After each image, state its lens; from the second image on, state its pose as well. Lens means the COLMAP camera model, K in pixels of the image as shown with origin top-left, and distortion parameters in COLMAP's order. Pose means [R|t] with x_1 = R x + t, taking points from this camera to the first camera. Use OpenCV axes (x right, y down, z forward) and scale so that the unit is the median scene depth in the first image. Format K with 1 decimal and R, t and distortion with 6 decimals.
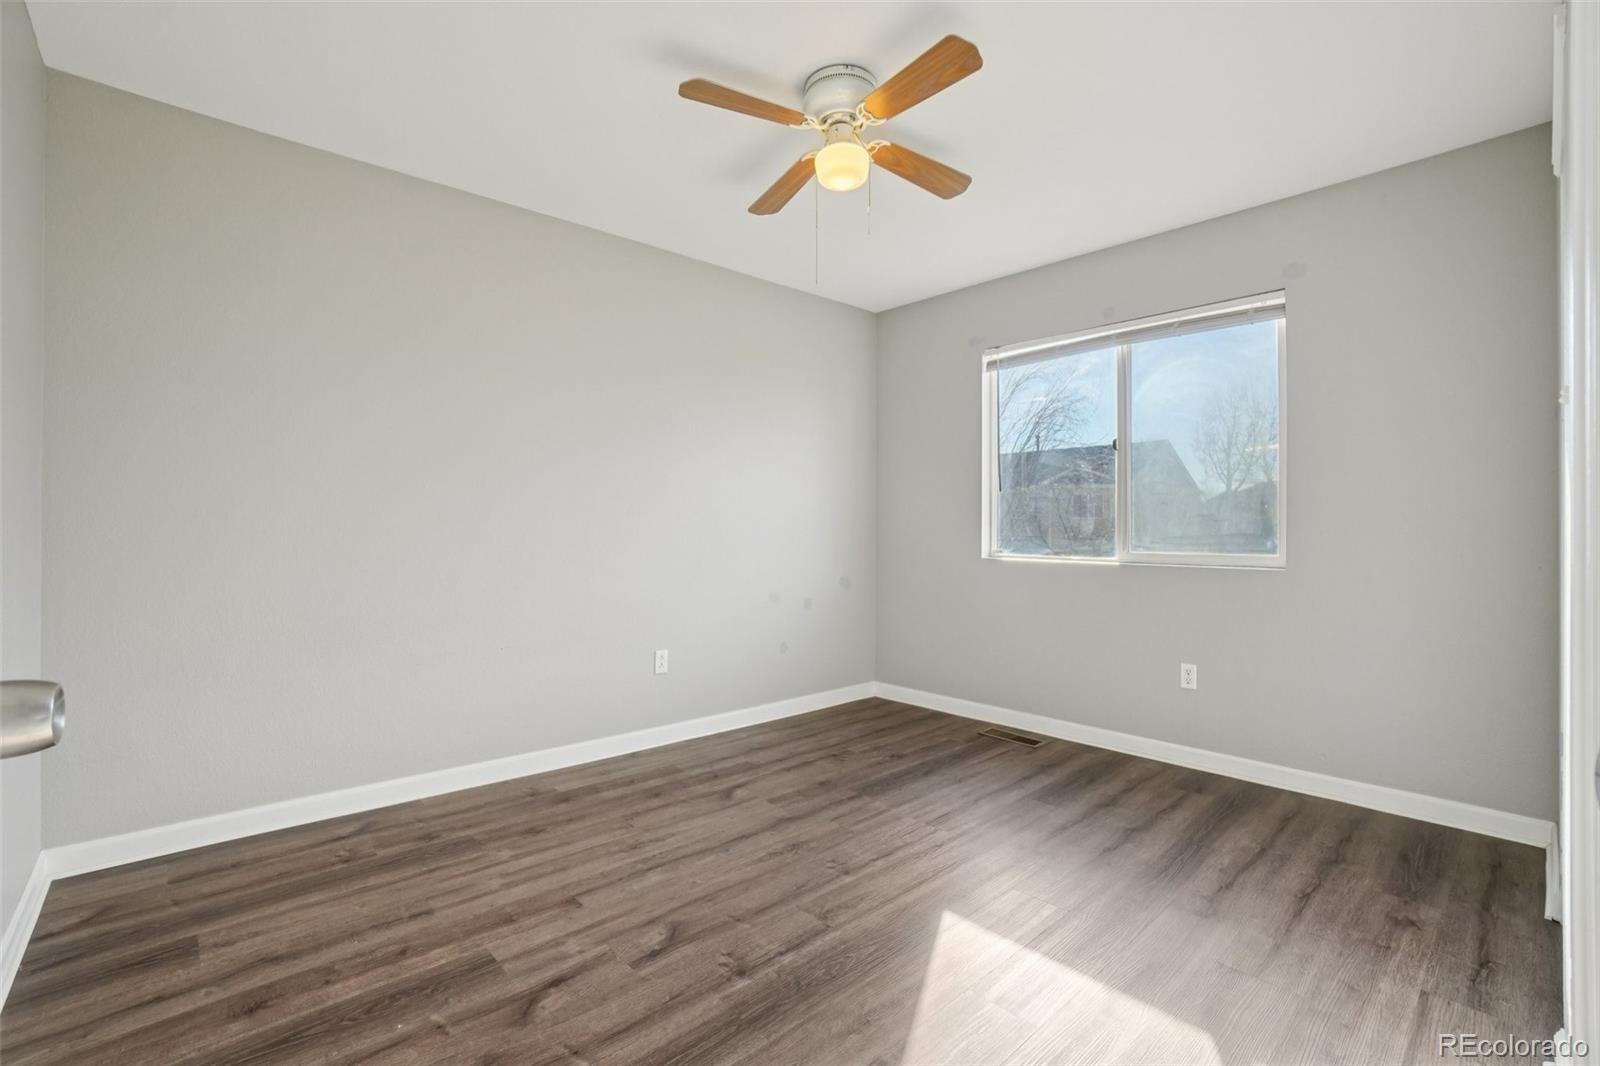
lens RADIAL K [[699.7, 0, 797.2], [0, 699.7, 530.0], [0, 0, 1]] dist [-0.024123, 0.000801]
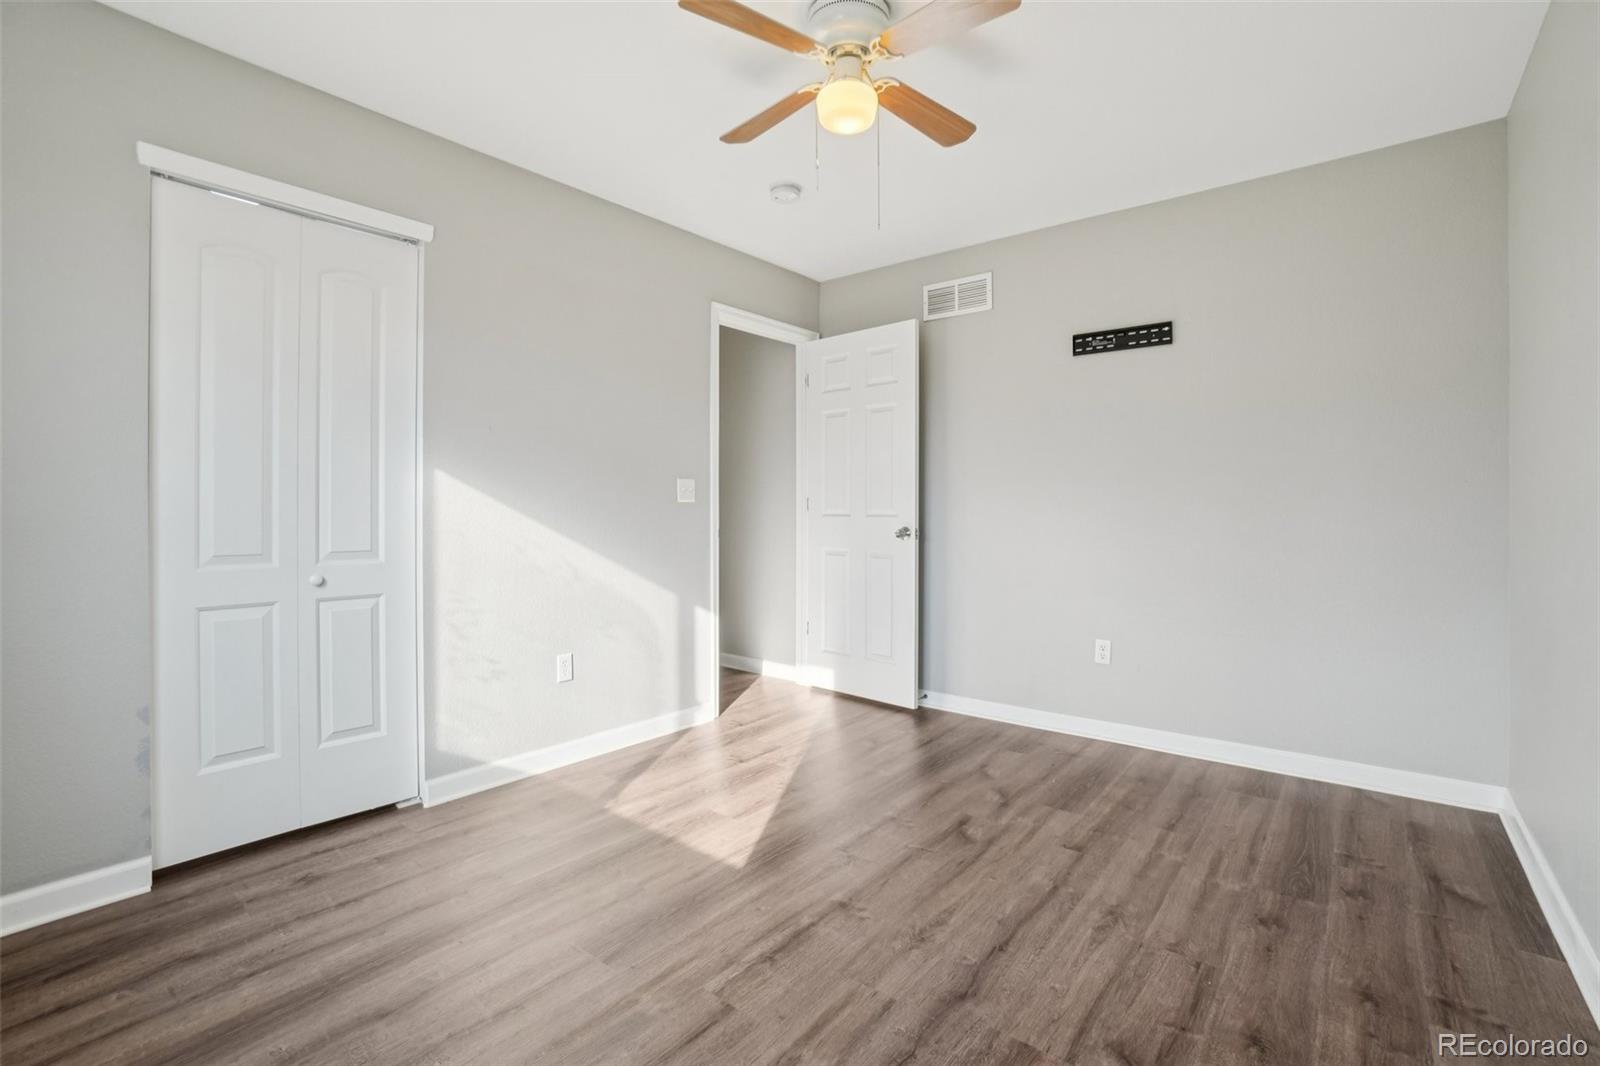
lens RADIAL K [[699.7, 0, 802.3], [0, 699.7, 522.5], [0, 0, 1]] dist [-0.024123, 0.000801]
pose [[-0.987768, -0.003234, -0.155899, 0.261398], [-0.006167, 0.999813, 0.018336, -0.000732], [0.155810, 0.019073, -0.987603, 1.872543]]
